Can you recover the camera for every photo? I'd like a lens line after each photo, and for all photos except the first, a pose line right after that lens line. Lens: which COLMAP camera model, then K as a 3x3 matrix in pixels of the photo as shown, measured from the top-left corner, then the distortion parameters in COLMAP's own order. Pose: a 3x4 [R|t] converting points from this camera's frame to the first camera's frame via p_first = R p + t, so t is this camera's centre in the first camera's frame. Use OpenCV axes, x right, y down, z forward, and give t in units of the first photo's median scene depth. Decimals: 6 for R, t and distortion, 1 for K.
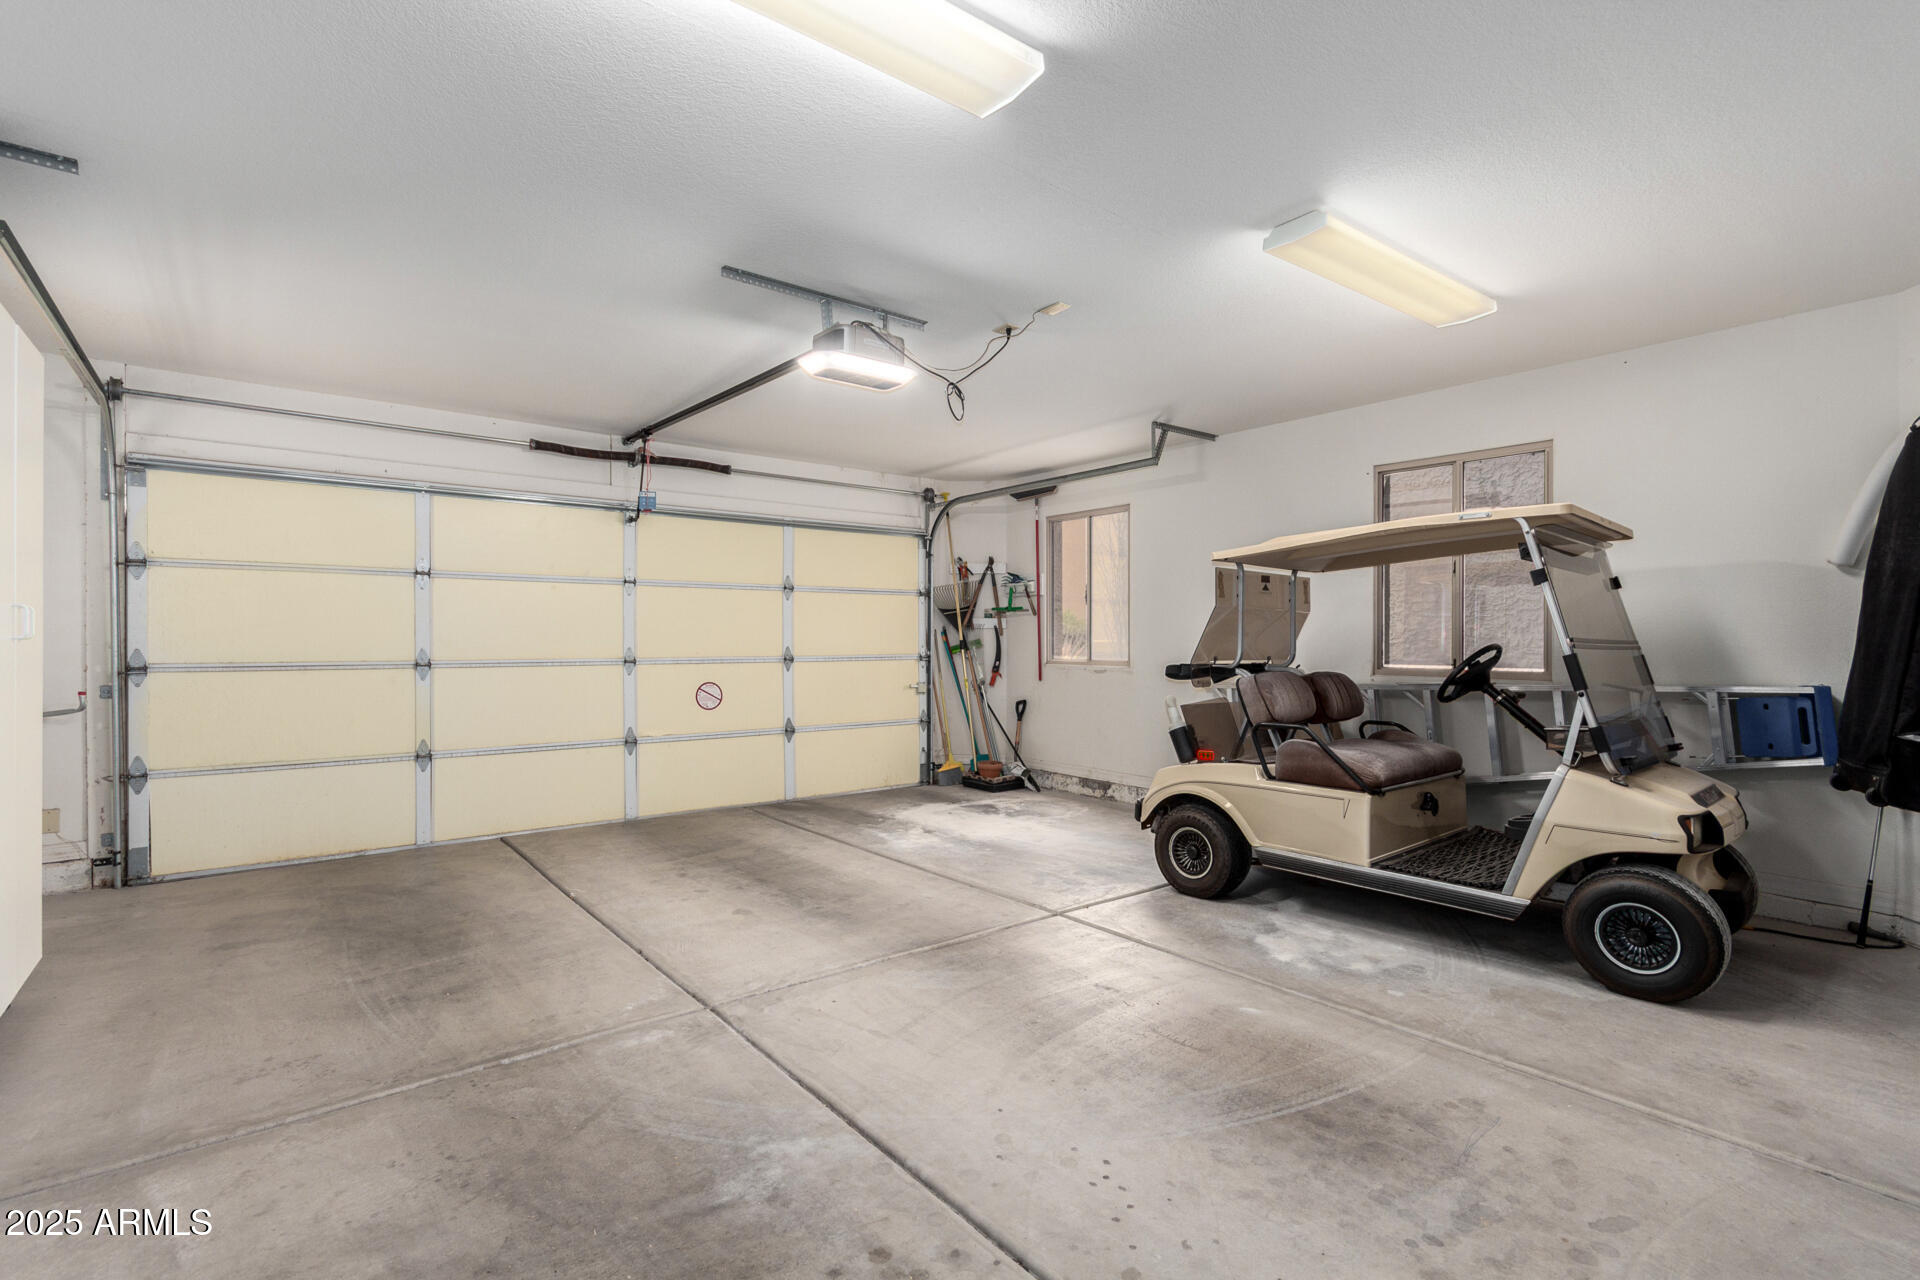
lens RADIAL K [[886.4, 0, 958.8], [0, 886.4, 643.8], [0, 0, 1]] dist [0.013204, 0.001446]
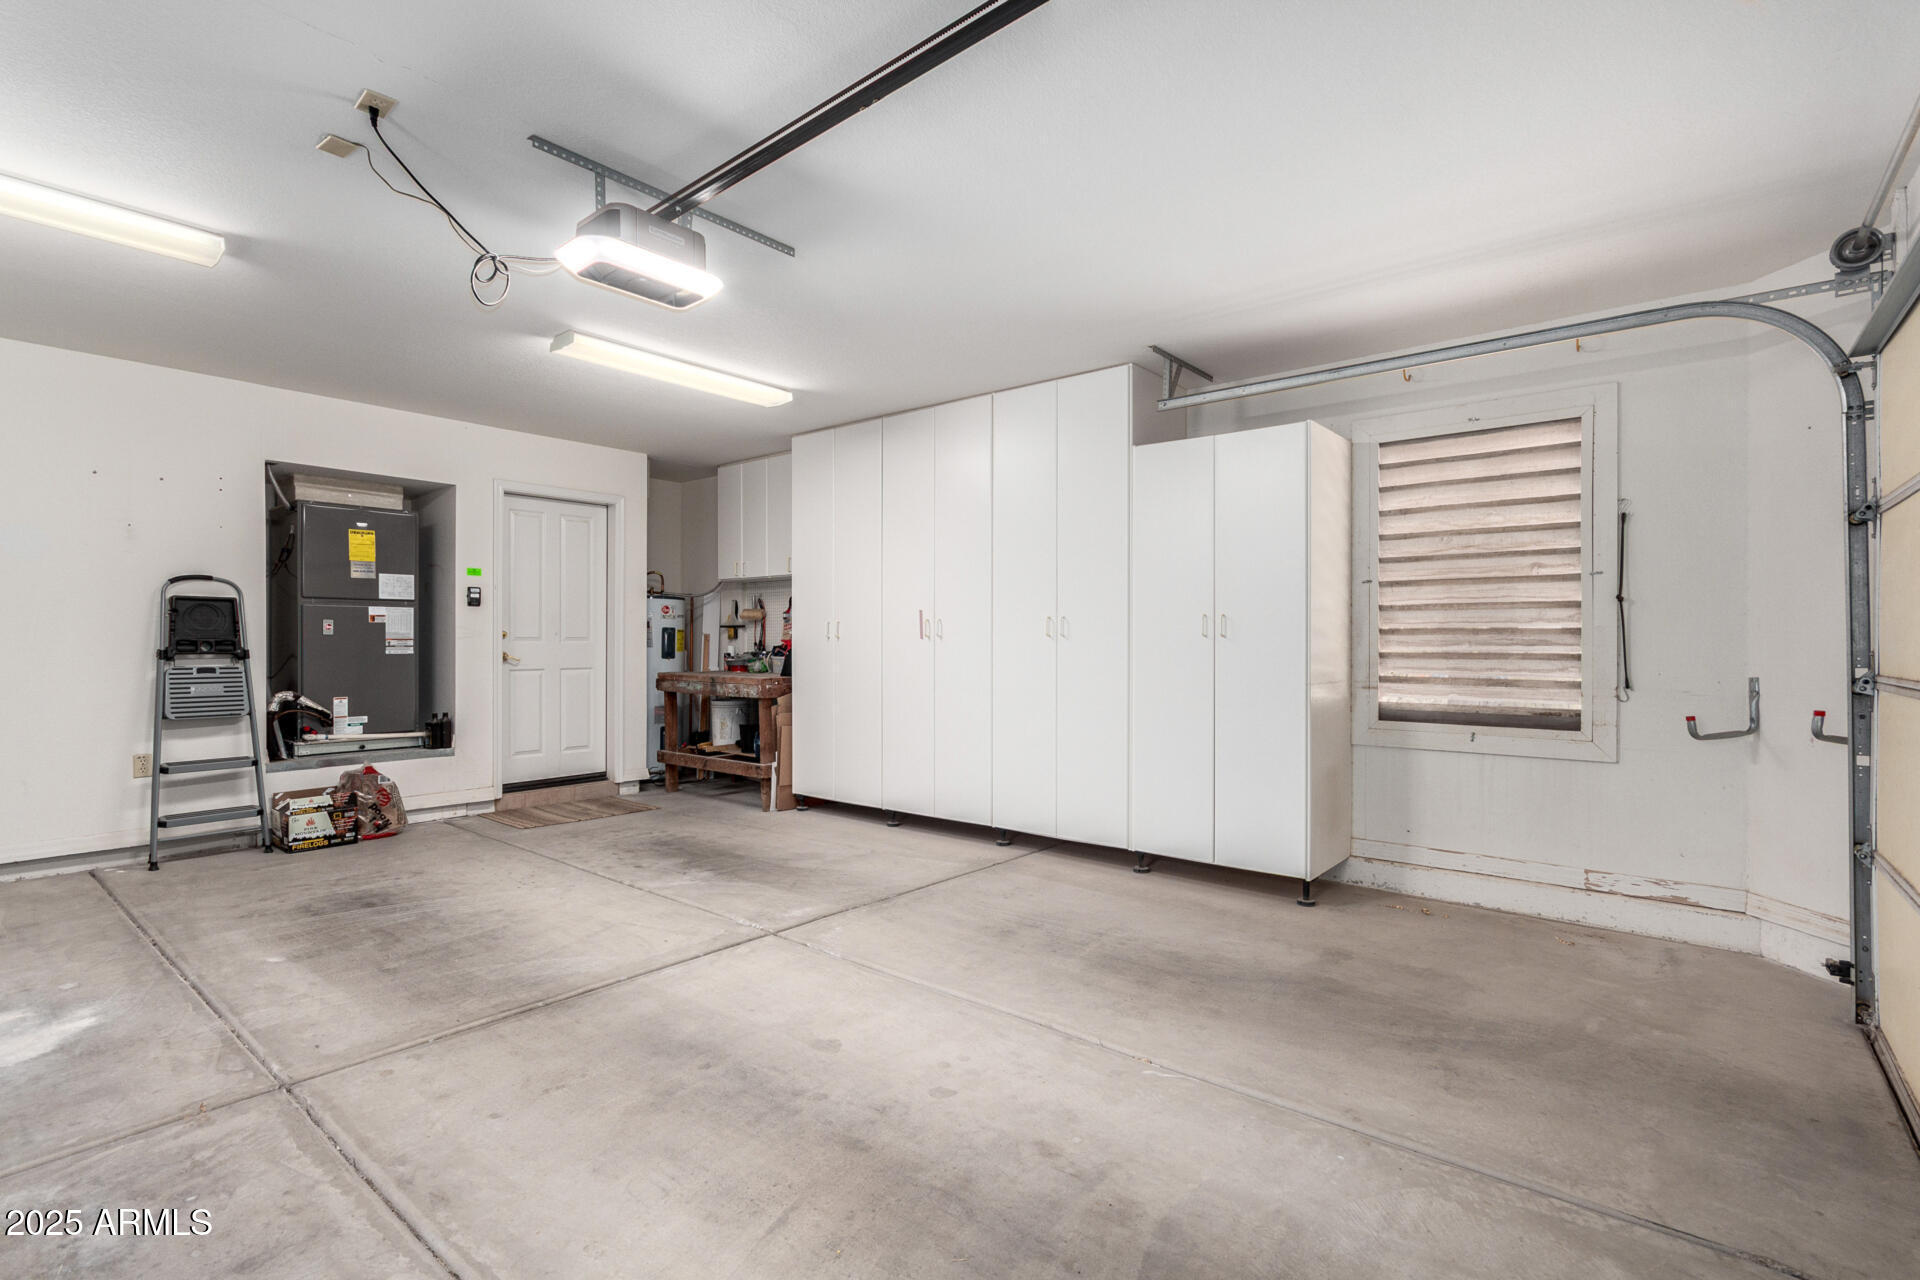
lens RADIAL K [[886.4, 0, 959.5], [0, 886.4, 639.4], [0, 0, 1]] dist [0.013204, 0.001446]
pose [[-0.976612, -0.002160, -0.214999, -0.232741], [-0.002343, 0.999997, 0.000595, 0.003403], [0.214997, 0.001085, -0.976614, 1.948000]]
